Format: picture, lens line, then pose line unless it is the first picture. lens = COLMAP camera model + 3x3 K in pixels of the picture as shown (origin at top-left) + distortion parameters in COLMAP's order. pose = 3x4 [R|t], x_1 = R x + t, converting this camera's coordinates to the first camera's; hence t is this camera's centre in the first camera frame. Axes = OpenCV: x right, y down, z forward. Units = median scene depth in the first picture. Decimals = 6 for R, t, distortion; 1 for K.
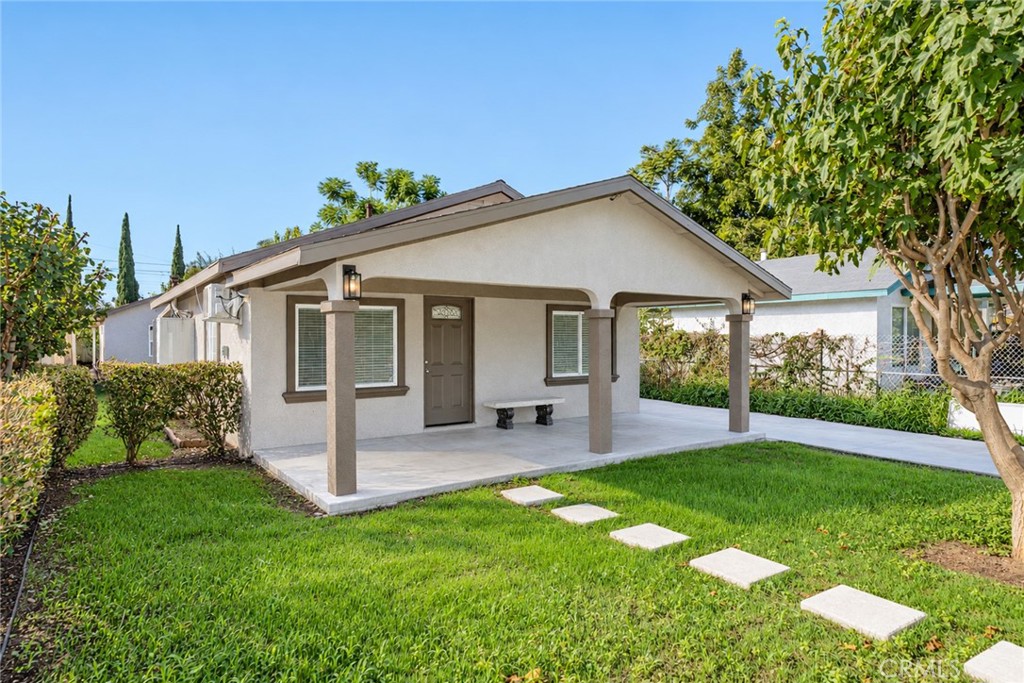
lens RADIAL K [[576.1, 0, 510.5], [0, 576.1, 342.2], [0, 0, 1]] dist [0.001616, 0.000097]
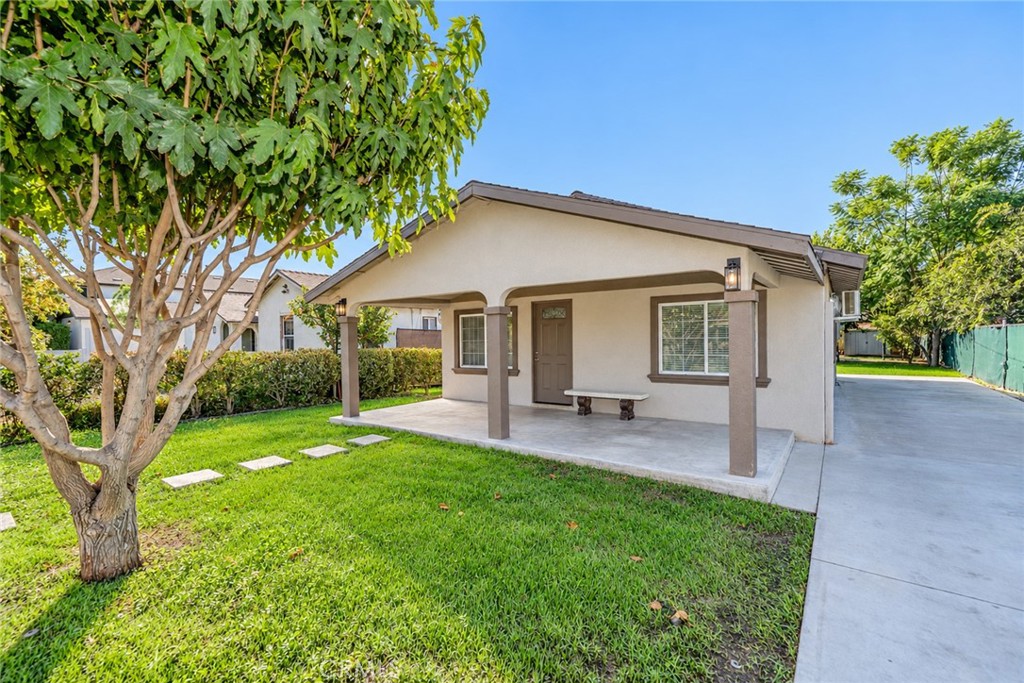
lens RADIAL K [[458.1, 0, 511.3], [0, 458.1, 339.5], [0, 0, 1]] dist [-0.016383, 0.000056]
pose [[0.326224, 0.002214, -0.945290, 0.704119], [0.007240, 0.999962, 0.004841, -0.000329], [0.945265, -0.008423, 0.326196, 0.531452]]
